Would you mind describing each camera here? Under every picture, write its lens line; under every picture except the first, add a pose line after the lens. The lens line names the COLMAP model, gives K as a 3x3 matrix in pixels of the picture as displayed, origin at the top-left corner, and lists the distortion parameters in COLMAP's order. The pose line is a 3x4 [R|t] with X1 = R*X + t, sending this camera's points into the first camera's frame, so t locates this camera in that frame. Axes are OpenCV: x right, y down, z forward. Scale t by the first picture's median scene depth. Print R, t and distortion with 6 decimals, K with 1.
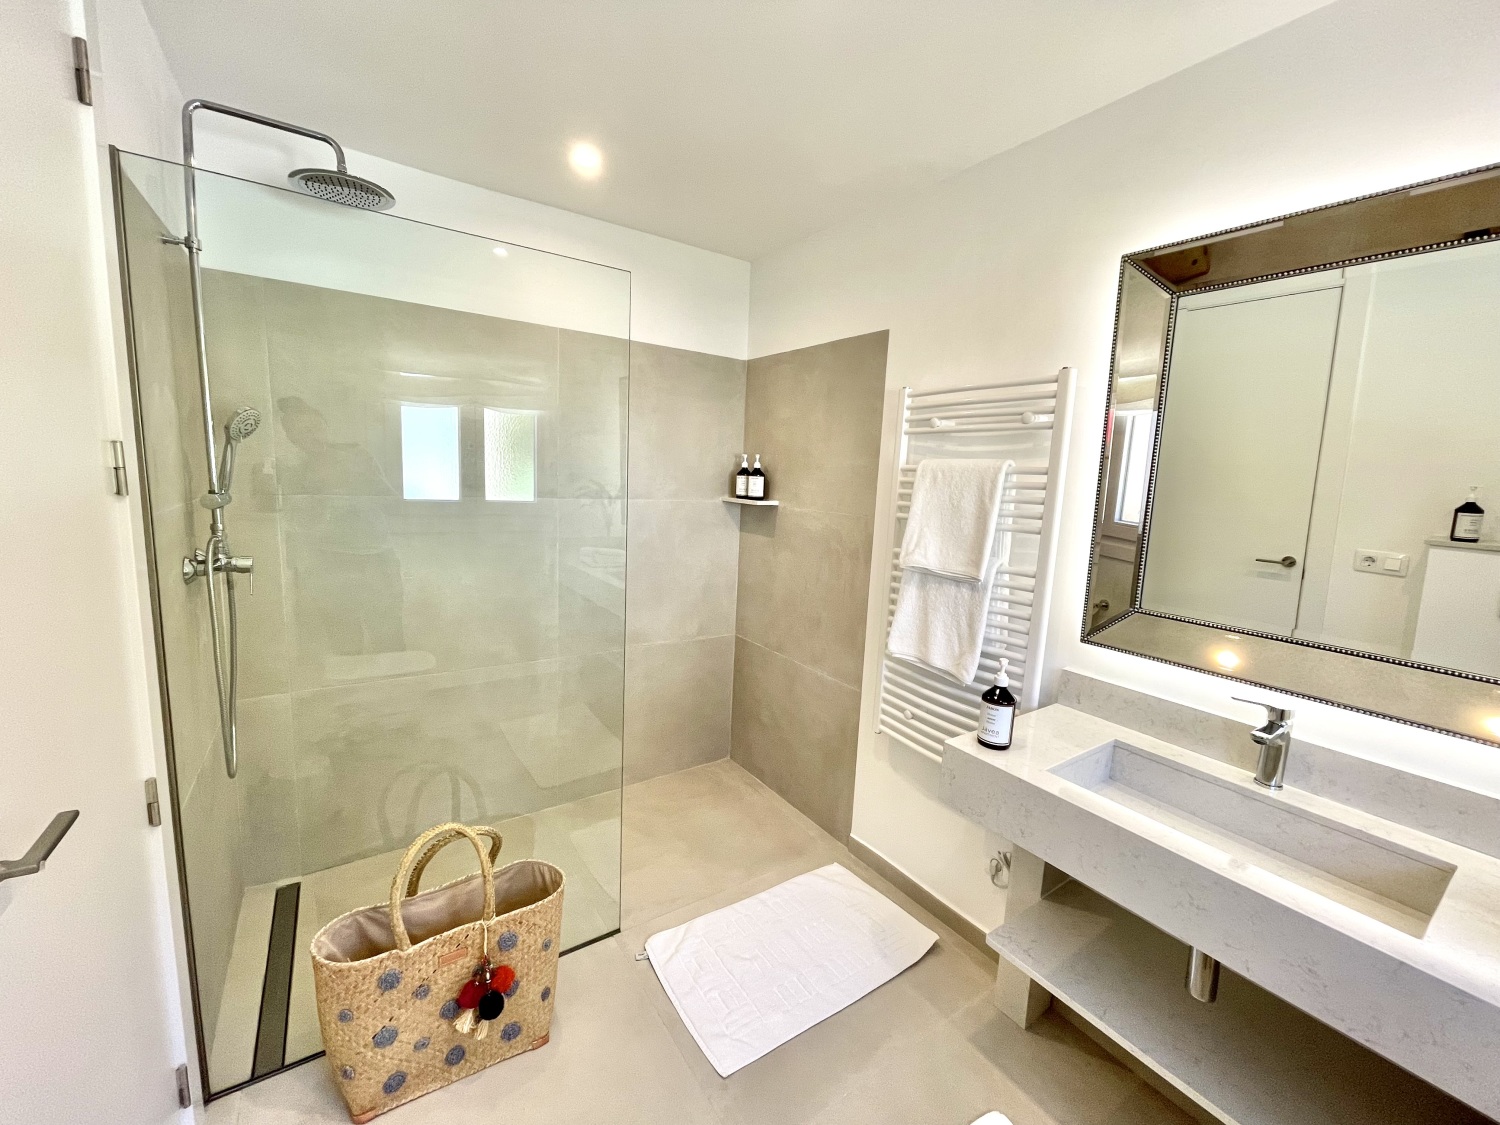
lens RADIAL K [[602.1, 0, 751.2], [0, 602.1, 557.4], [0, 0, 1]] dist [0.000472, 0.000061]
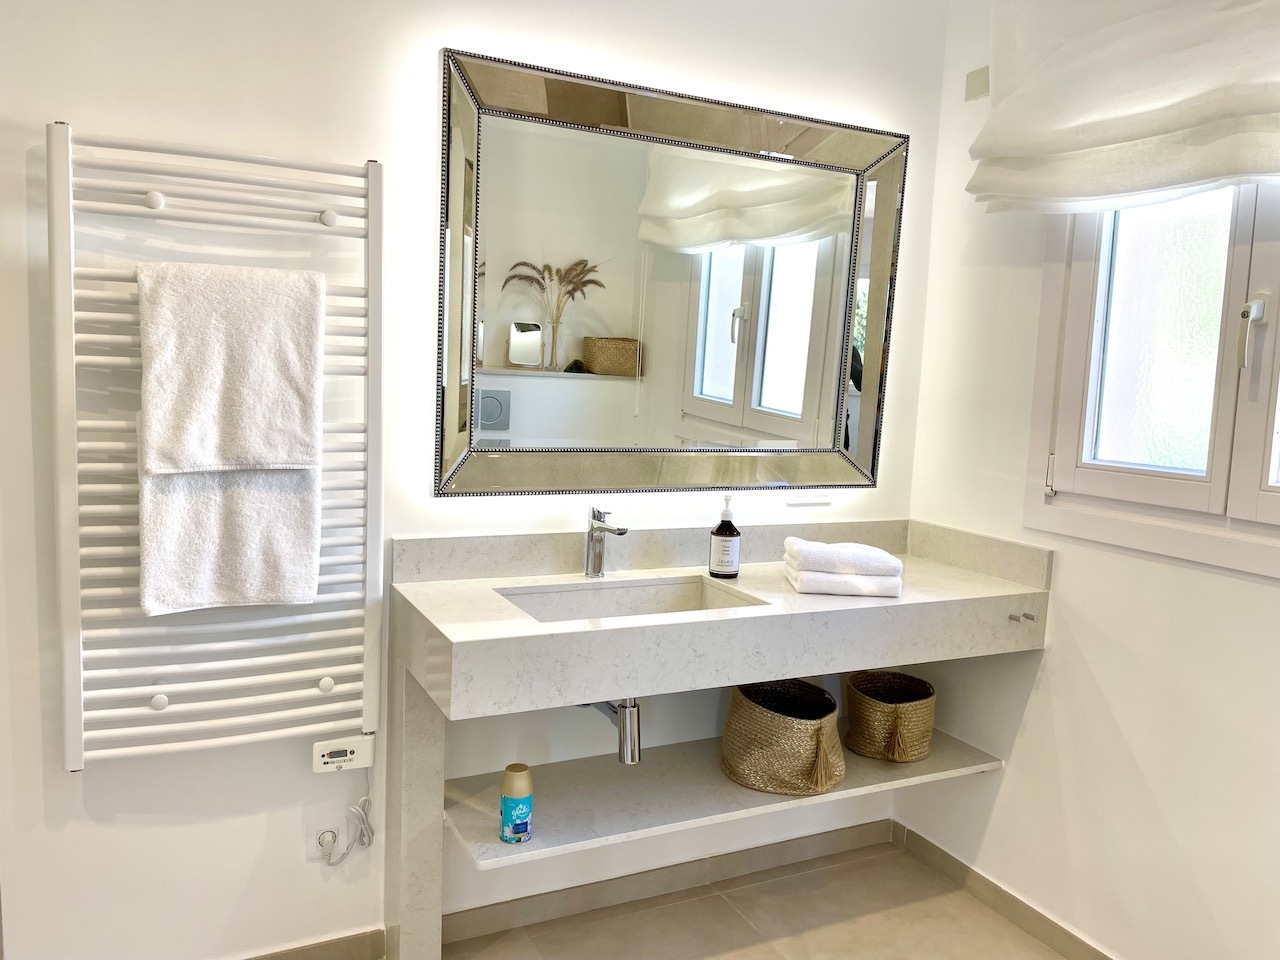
lens RADIAL K [[978.6, 0, 641.7], [0, 978.6, 478.7], [0, 0, 1]] dist [0.081359, -0.108959]
pose [[0.135930, -0.148233, 0.979566, -0.737039], [0.105926, 0.985250, 0.134394, -0.039596], [-0.985039, 0.085494, 0.149627, 0.474502]]
